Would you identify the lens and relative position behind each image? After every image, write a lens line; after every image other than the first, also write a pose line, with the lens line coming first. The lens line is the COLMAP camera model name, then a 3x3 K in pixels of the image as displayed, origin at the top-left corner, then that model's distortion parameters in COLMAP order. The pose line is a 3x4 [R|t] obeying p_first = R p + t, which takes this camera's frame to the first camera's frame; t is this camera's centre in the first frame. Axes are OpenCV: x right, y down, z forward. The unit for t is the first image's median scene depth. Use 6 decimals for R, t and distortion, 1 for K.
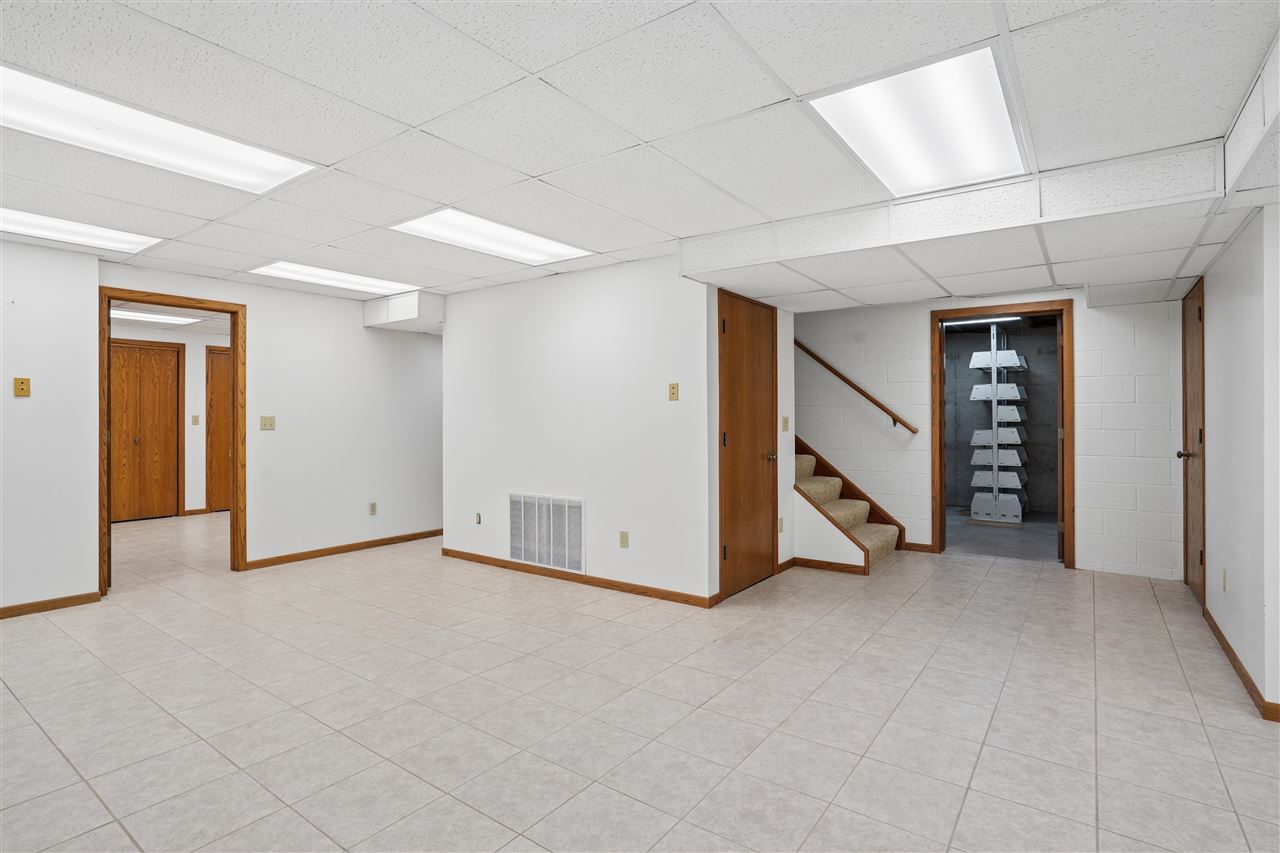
lens RADIAL K [[617.7, 0, 639.5], [0, 617.7, 421.5], [0, 0, 1]] dist [-0.002704, -0.000046]
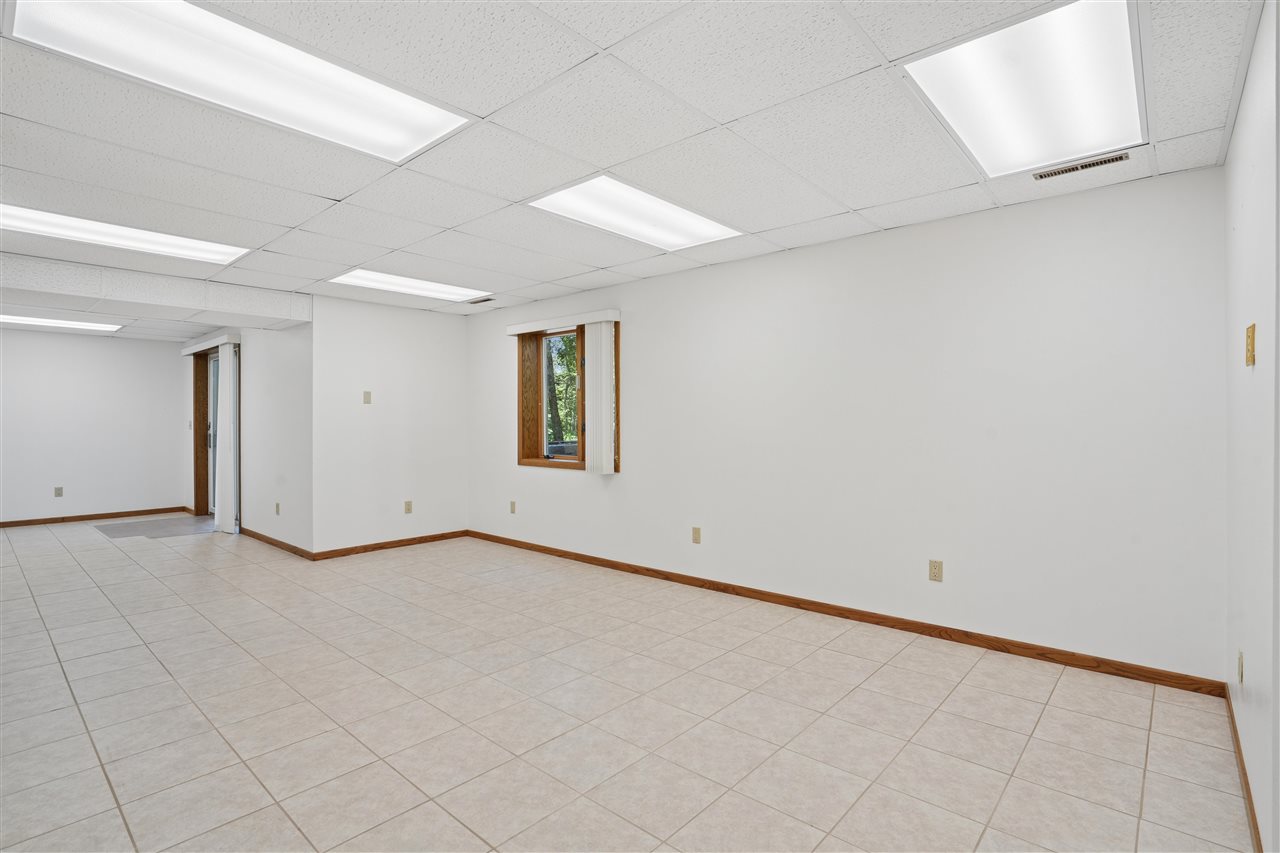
lens RADIAL K [[617.7, 0, 640.8], [0, 617.7, 424.5], [0, 0, 1]] dist [-0.002704, -0.000046]
pose [[-0.994666, 0.005641, 0.102991, -0.869206], [0.005974, 0.999978, 0.002934, 0.007081], [-0.102972, 0.003534, -0.994678, 2.164173]]
